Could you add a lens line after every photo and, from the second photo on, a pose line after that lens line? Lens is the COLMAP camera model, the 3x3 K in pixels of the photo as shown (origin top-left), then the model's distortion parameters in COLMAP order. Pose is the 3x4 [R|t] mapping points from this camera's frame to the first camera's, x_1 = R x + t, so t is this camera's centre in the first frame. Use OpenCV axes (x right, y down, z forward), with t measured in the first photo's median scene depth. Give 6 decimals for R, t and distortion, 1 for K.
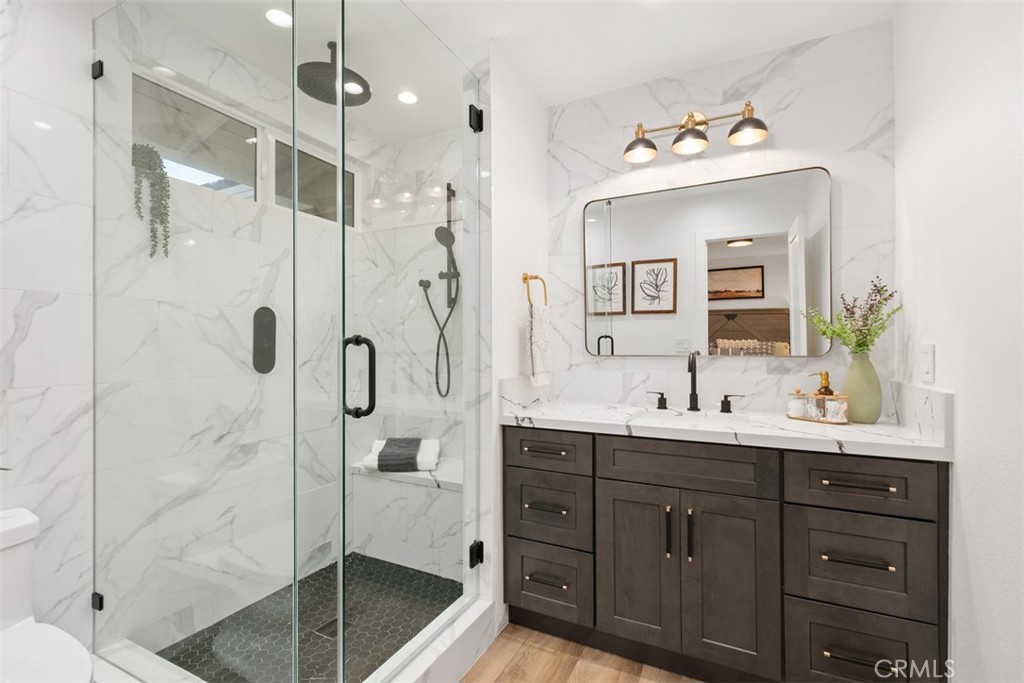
lens RADIAL K [[445.4, 0, 509.9], [0, 445.4, 335.2], [0, 0, 1]] dist [-0.000819, 0.000047]
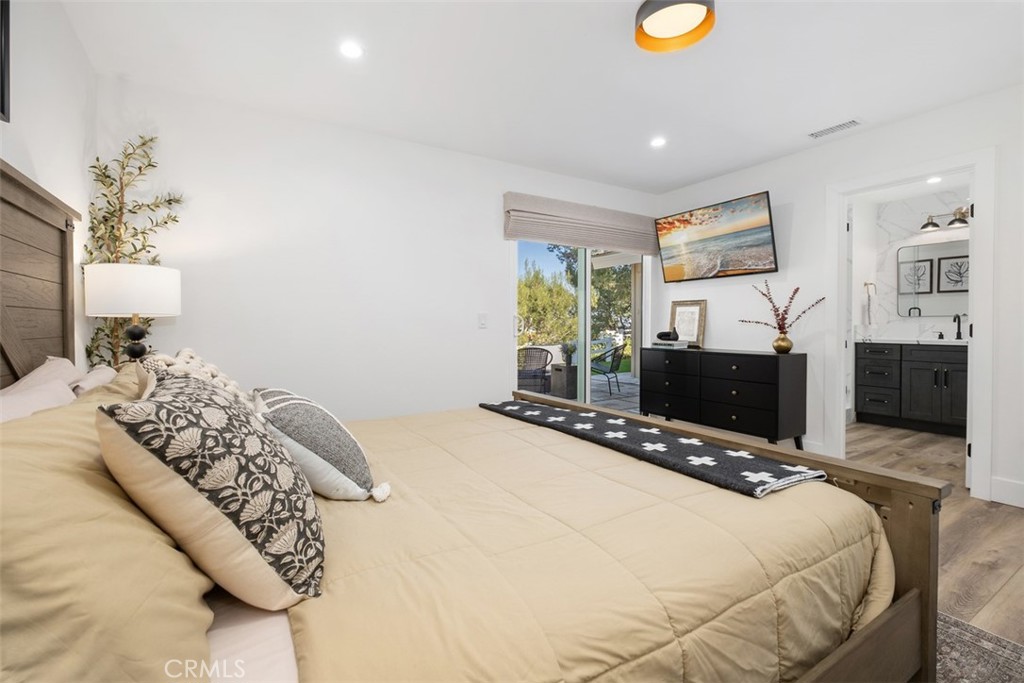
lens RADIAL K [[445.4, 0, 509.9], [0, 445.4, 335.2], [0, 0, 1]] dist [-0.000819, 0.000047]
pose [[0.853919, 0.006387, -0.520367, -0.354228], [0.019239, 0.998854, 0.043830, 0.004325], [0.520051, -0.047439, 0.852817, -2.071567]]
